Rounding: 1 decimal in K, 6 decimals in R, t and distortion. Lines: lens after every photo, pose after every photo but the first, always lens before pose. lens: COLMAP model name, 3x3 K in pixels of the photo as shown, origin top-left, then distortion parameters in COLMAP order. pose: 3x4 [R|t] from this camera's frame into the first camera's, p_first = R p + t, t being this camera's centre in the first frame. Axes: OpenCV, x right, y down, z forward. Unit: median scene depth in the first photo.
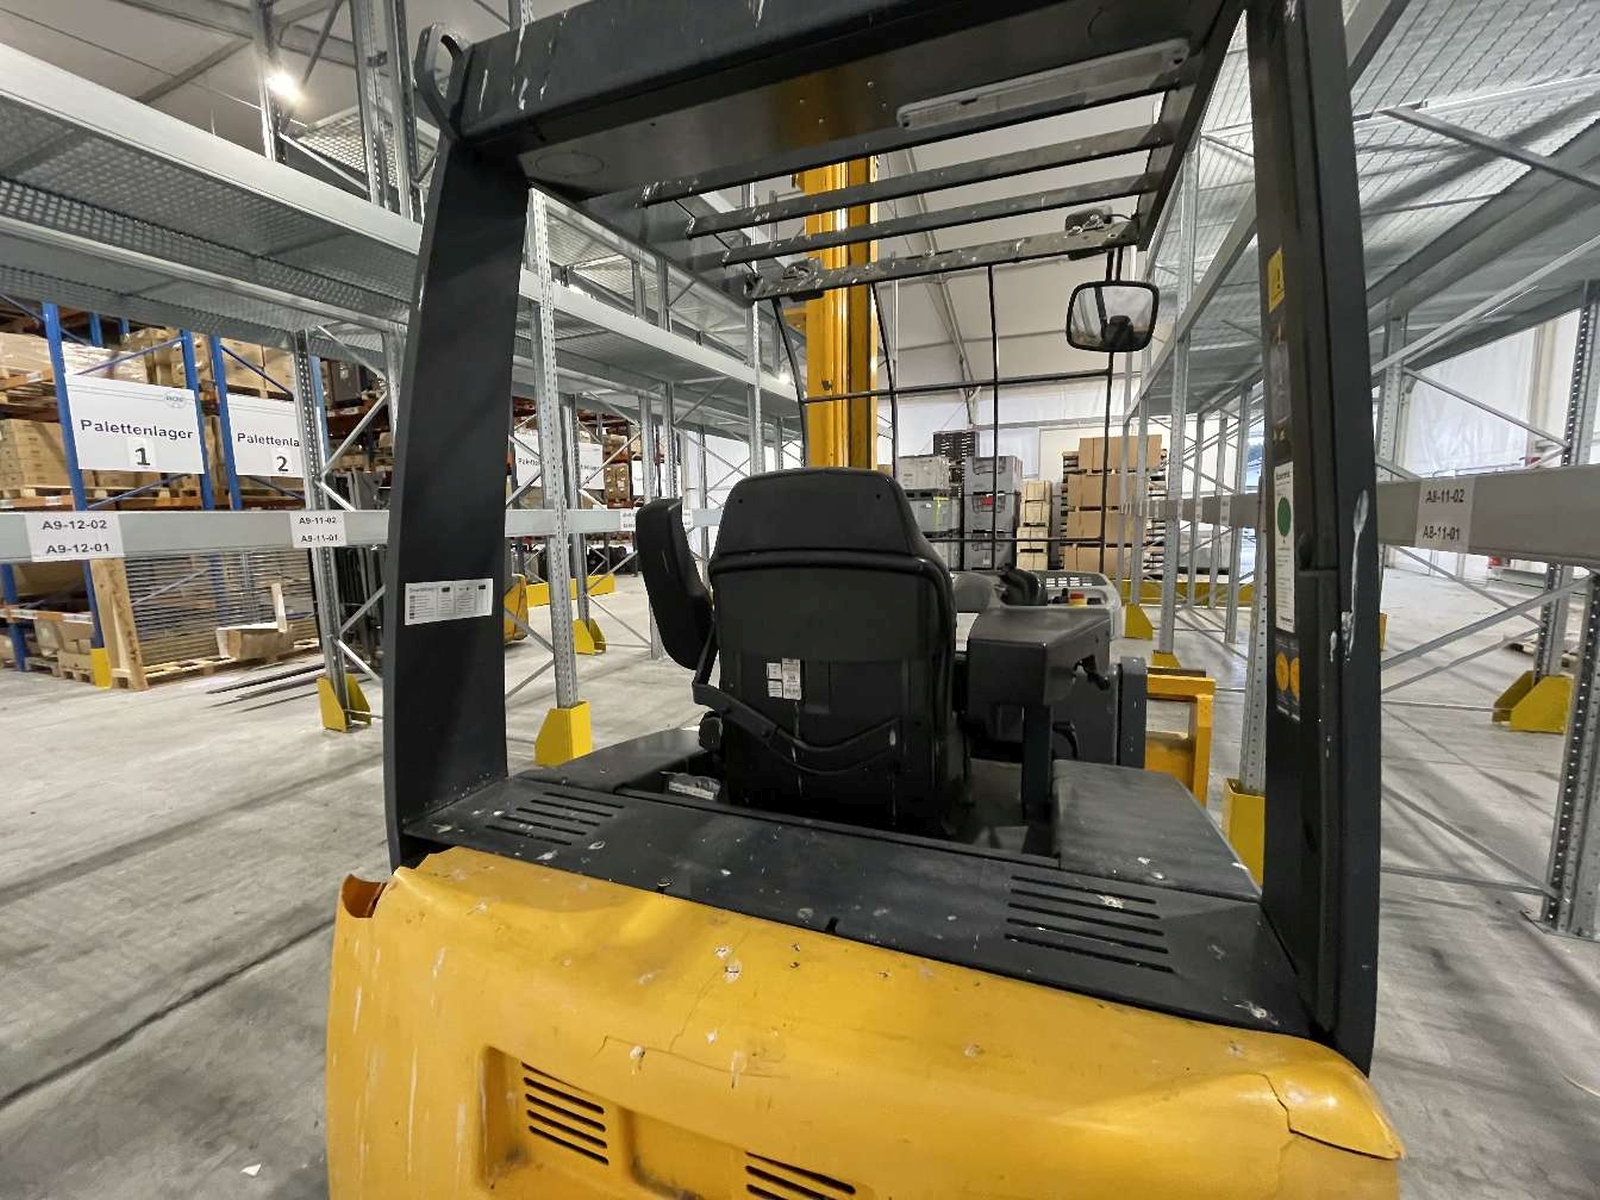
lens RADIAL K [[645.8, 0, 799.7], [0, 645.8, 598.1], [0, 0, 1]] dist [-0.003598, 0.000108]
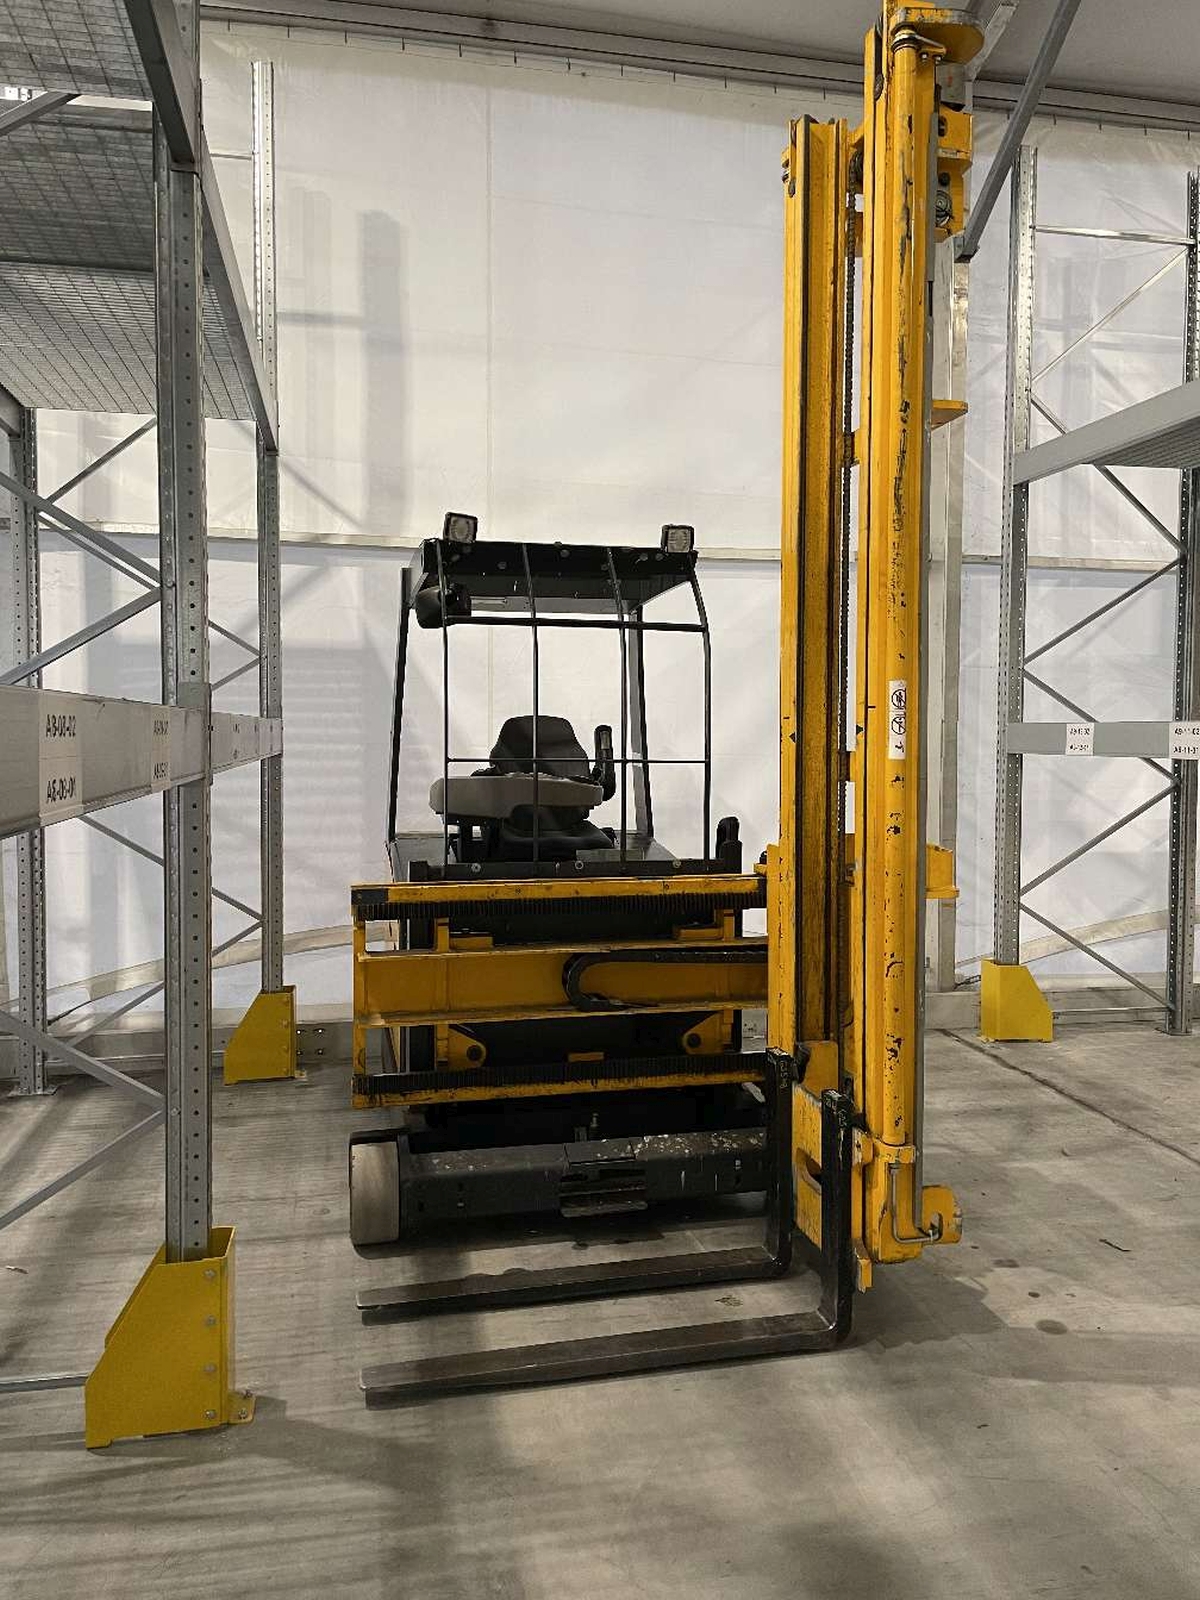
lens RADIAL K [[1208.1, 0, 594.9], [0, 1208.1, 782.0], [0, 0, 1]] dist [0.102394, -0.128918]
pose [[-0.829943, 0.040518, -0.556375, 0.856000], [-0.059504, 0.985238, 0.160513, -0.244681], [0.554665, 0.166323, -0.815281, 1.719915]]
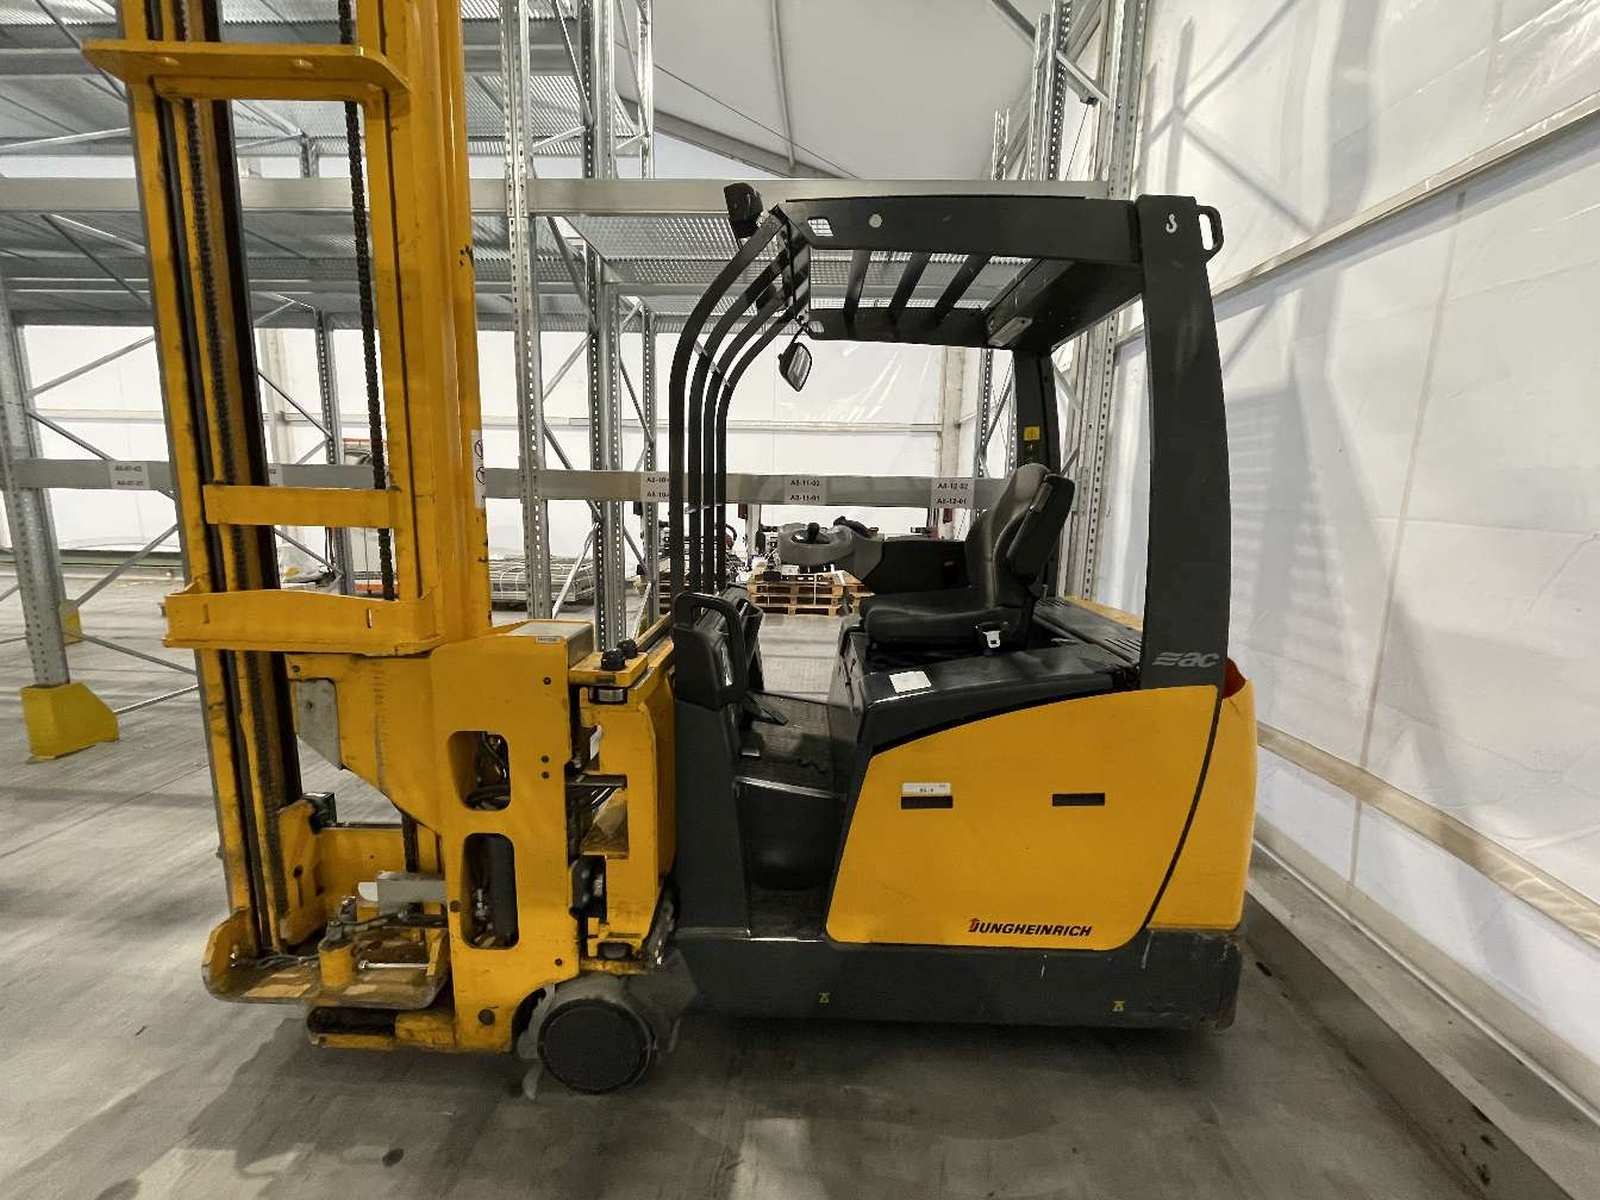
lens RADIAL K [[645.8, 0, 799.7], [0, 645.8, 598.1], [0, 0, 1]] dist [-0.003598, 0.000108]
pose [[-0.350968, -0.140510, 0.925785, -0.546499], [0.105422, 0.976463, 0.188167, -0.081445], [-0.930434, 0.163639, -0.327894, 0.796799]]
